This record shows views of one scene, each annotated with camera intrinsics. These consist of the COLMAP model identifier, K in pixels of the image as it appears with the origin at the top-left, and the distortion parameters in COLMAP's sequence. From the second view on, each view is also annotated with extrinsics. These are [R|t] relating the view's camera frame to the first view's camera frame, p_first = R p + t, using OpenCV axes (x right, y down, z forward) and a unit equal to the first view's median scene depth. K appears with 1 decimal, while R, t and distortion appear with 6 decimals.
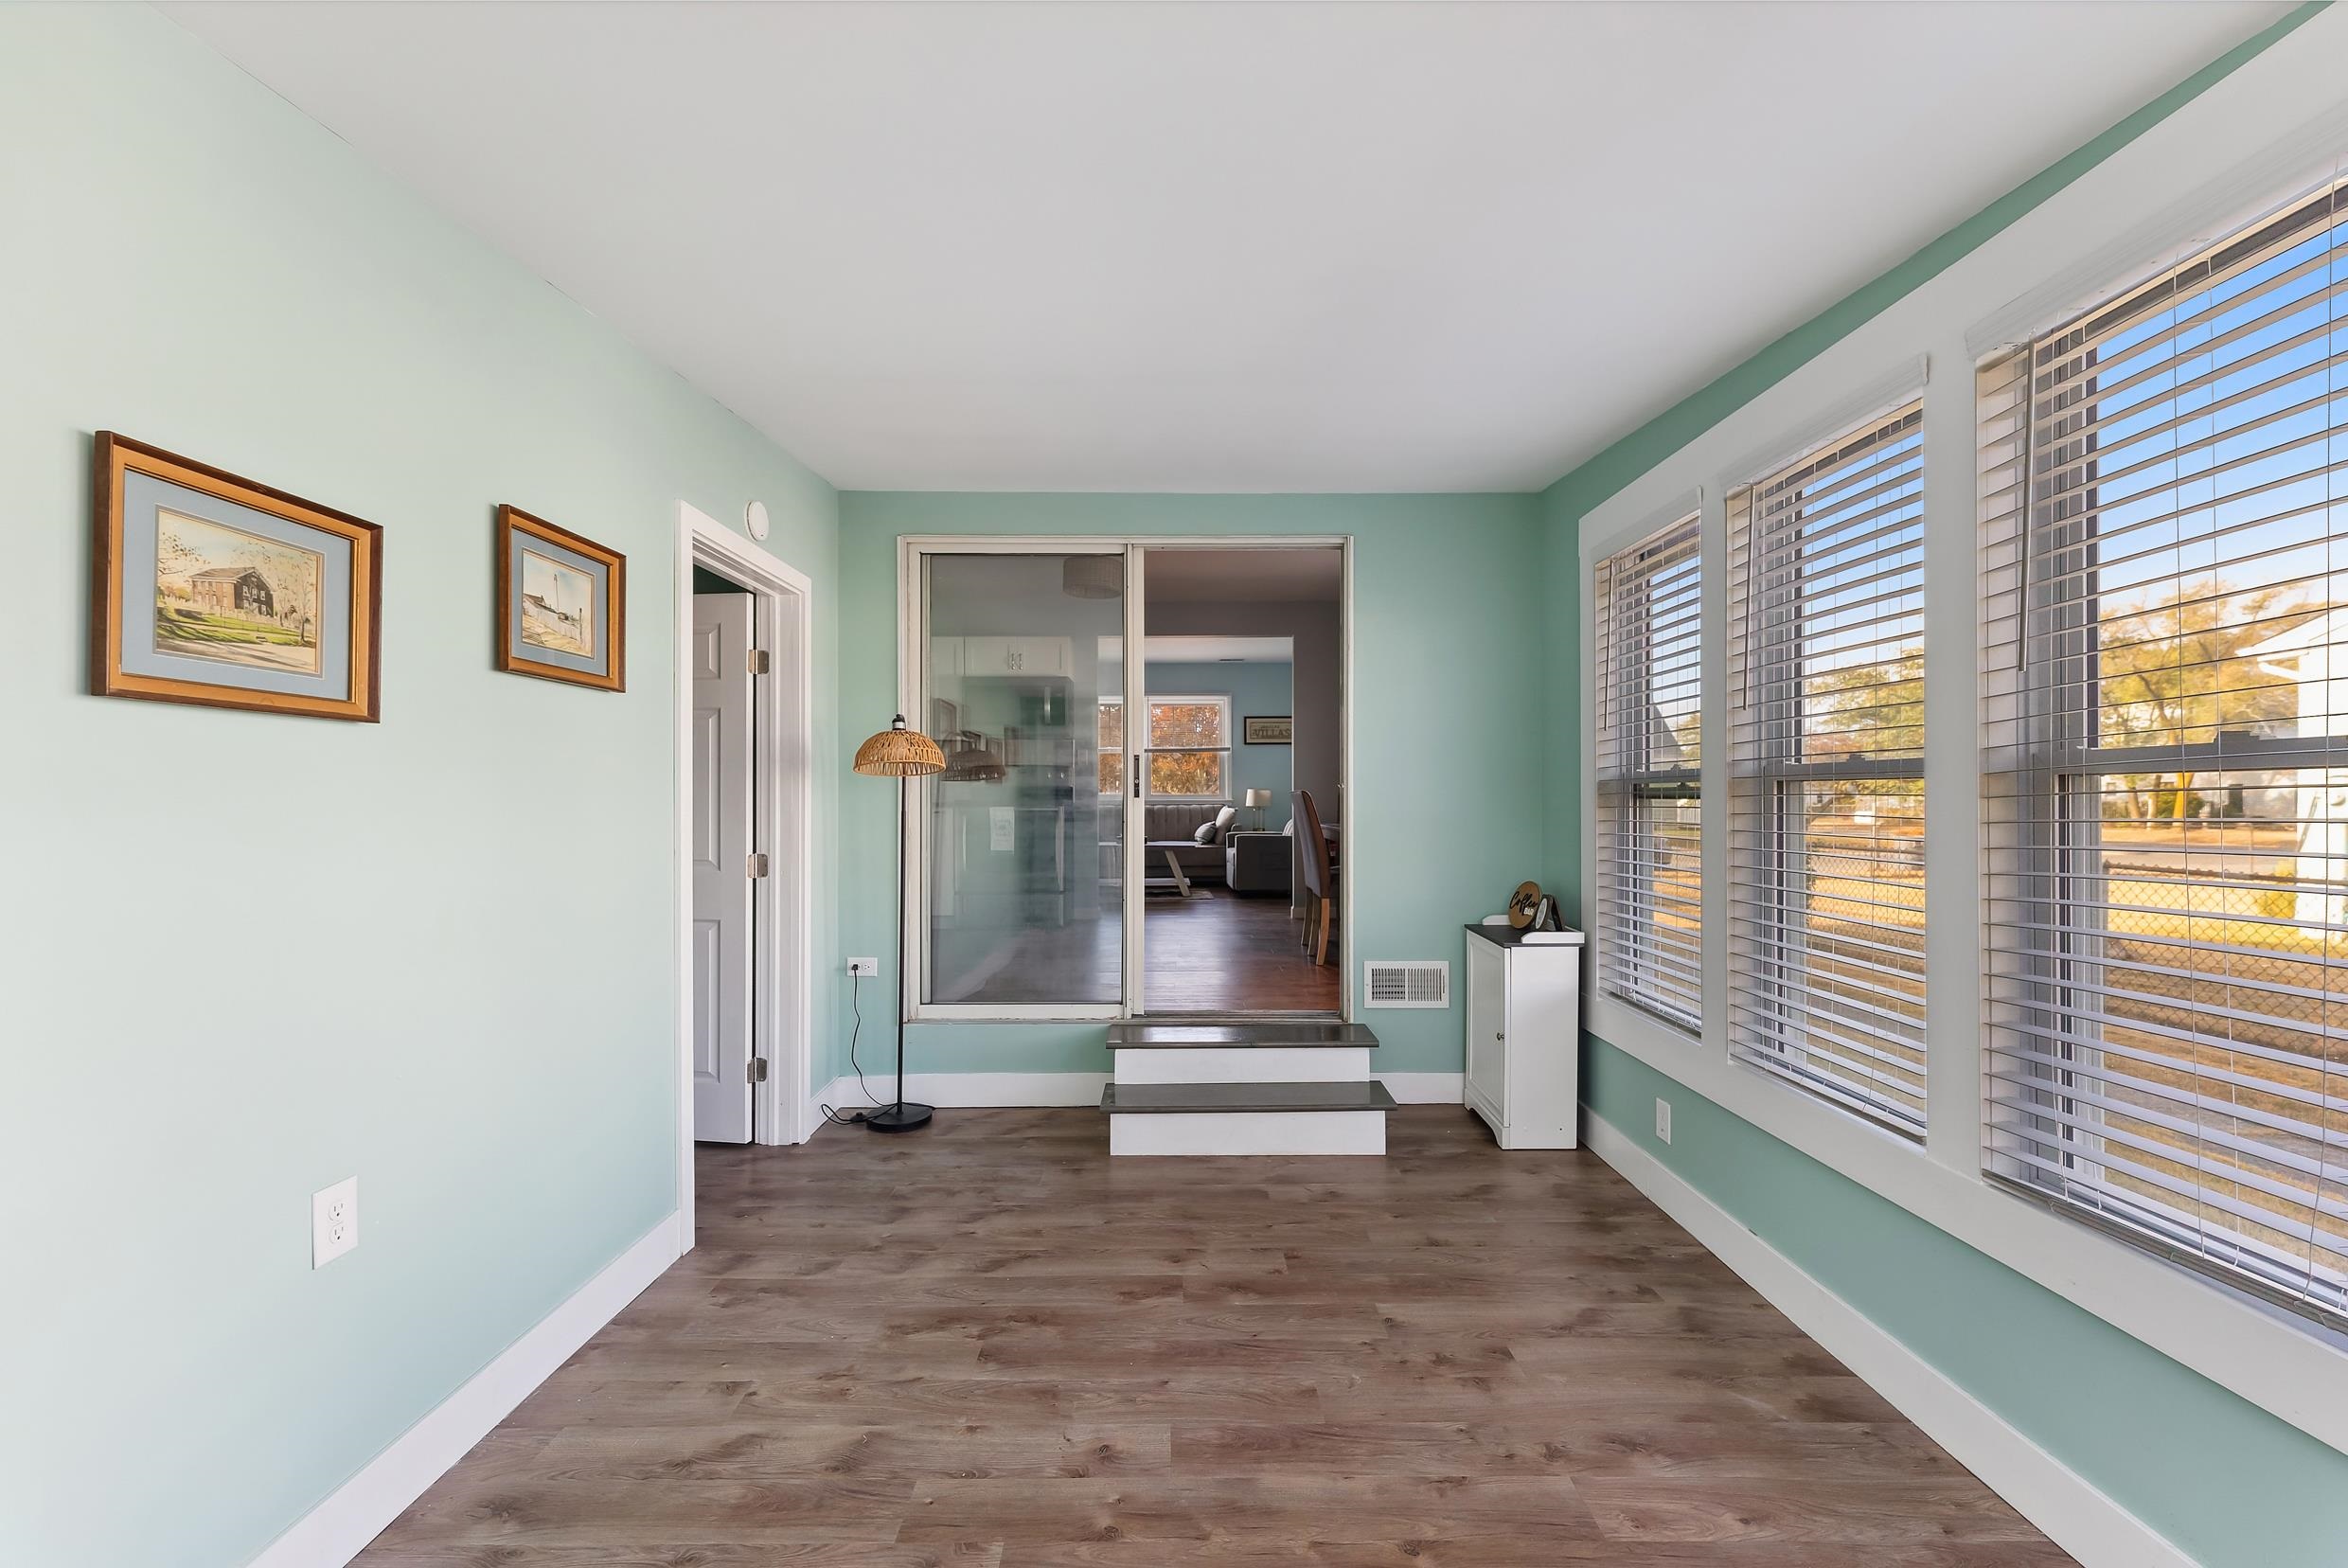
lens RADIAL K [[934.5, 0, 1180.7], [0, 934.5, 780.3], [0, 0, 1]] dist [0.000368, 0.000119]
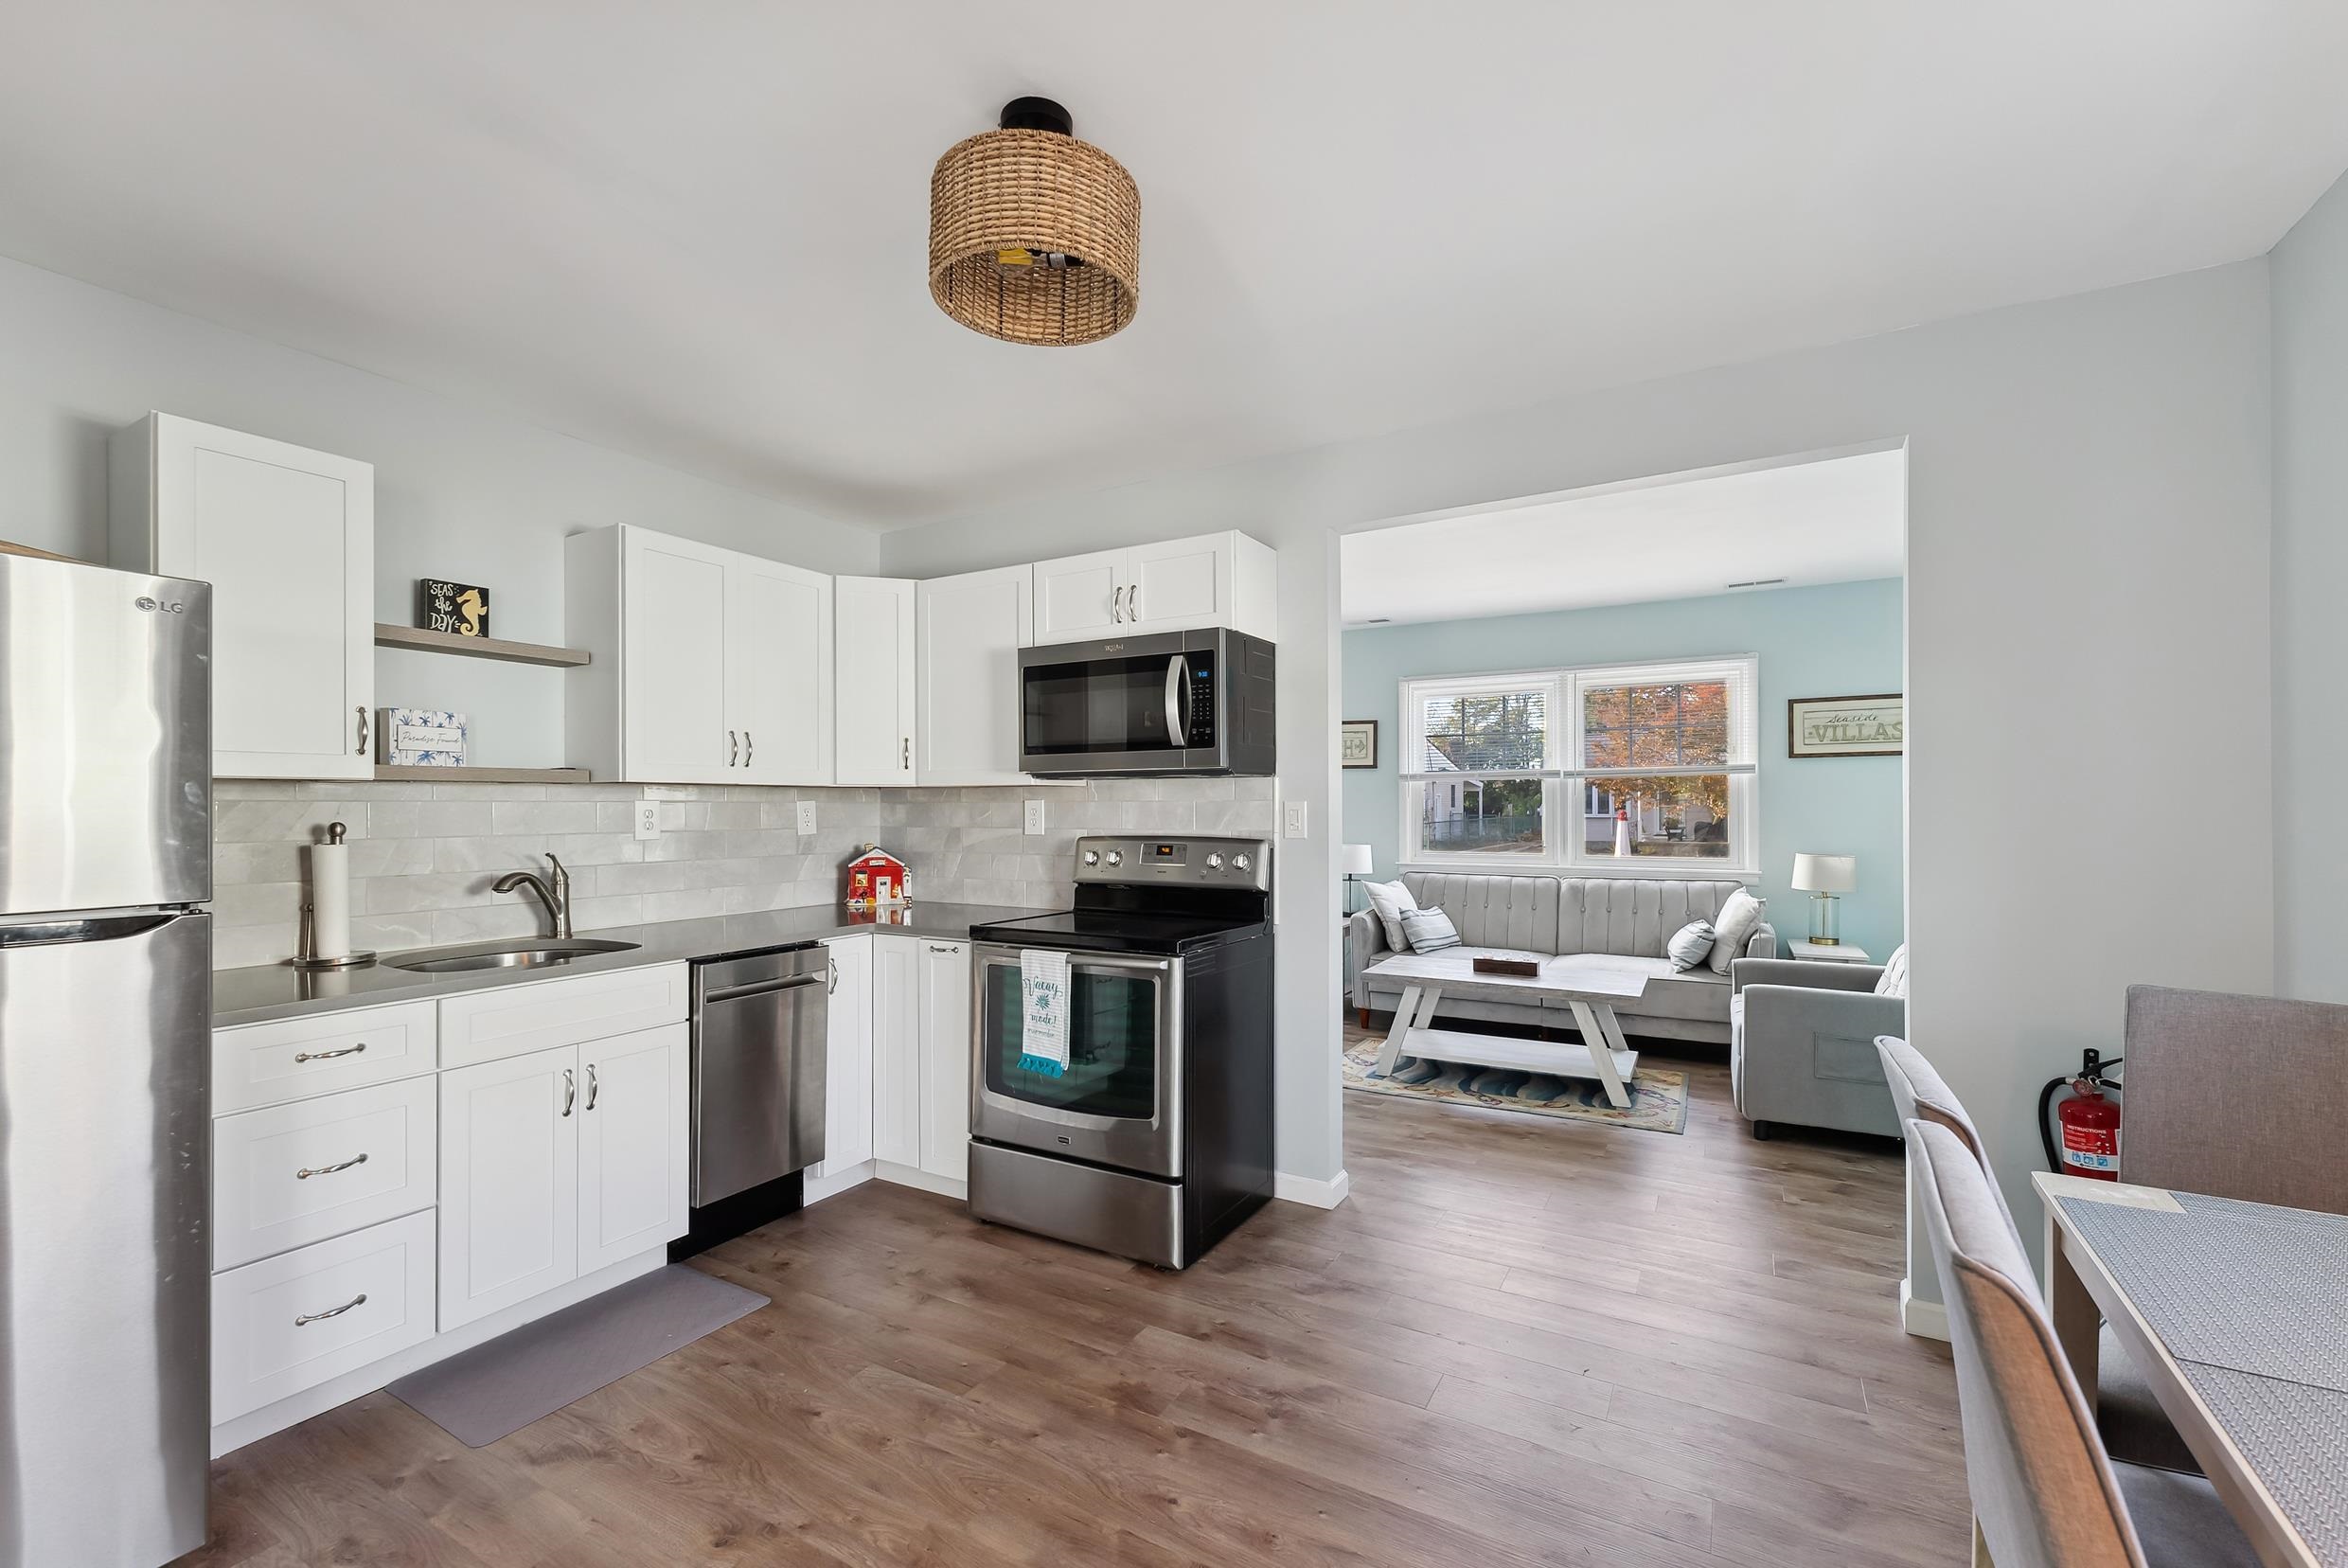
lens RADIAL K [[976.8, 0, 1164.1], [0, 976.8, 804.7], [0, 0, 1]] dist [0.000026, 0.000102]
pose [[0.858879, -0.003738, -0.512165, 0.051484], [0.013114, 0.999806, 0.014695, -0.027962], [0.512011, -0.019338, 0.858761, 0.422639]]
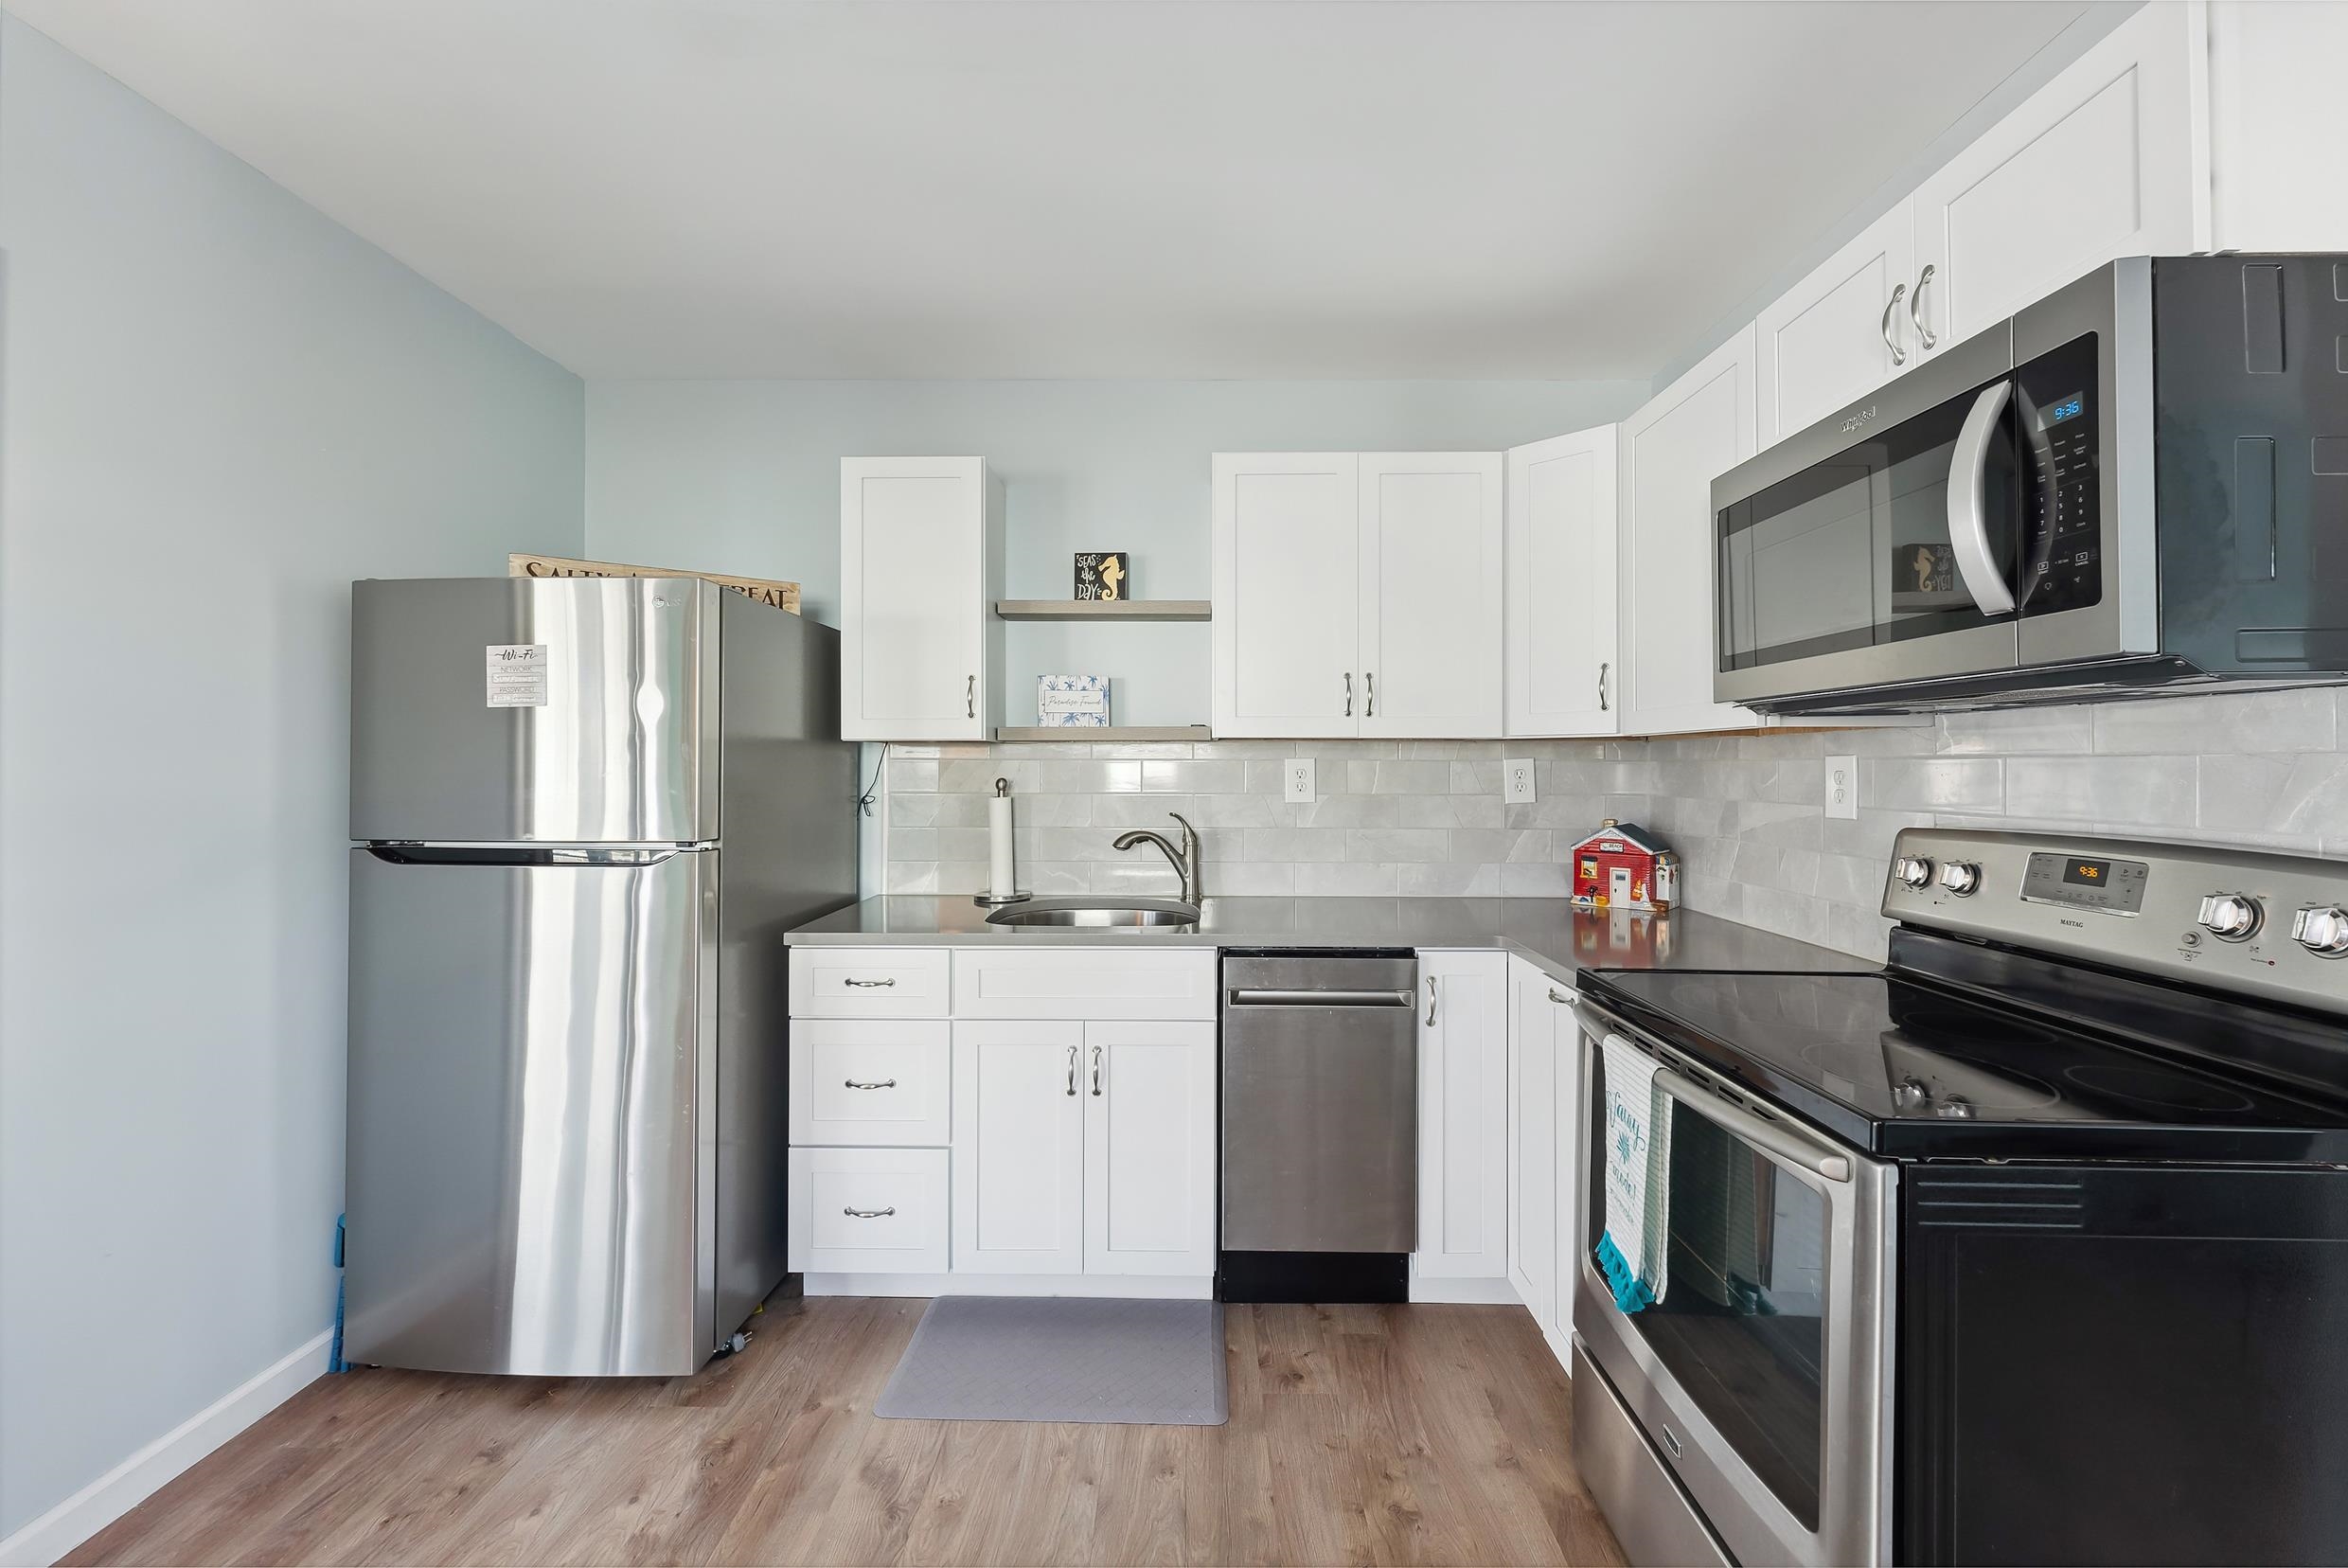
lens RADIAL K [[937.4, 0, 1177.3], [0, 937.4, 758.6], [0, 0, 1]] dist [0.000067, 0.000016]
pose [[-0.021548, -0.010050, -0.999717, 0.017396], [0.017440, 0.999794, -0.010426, -0.024567], [0.999616, -0.017660, -0.021368, 0.582988]]
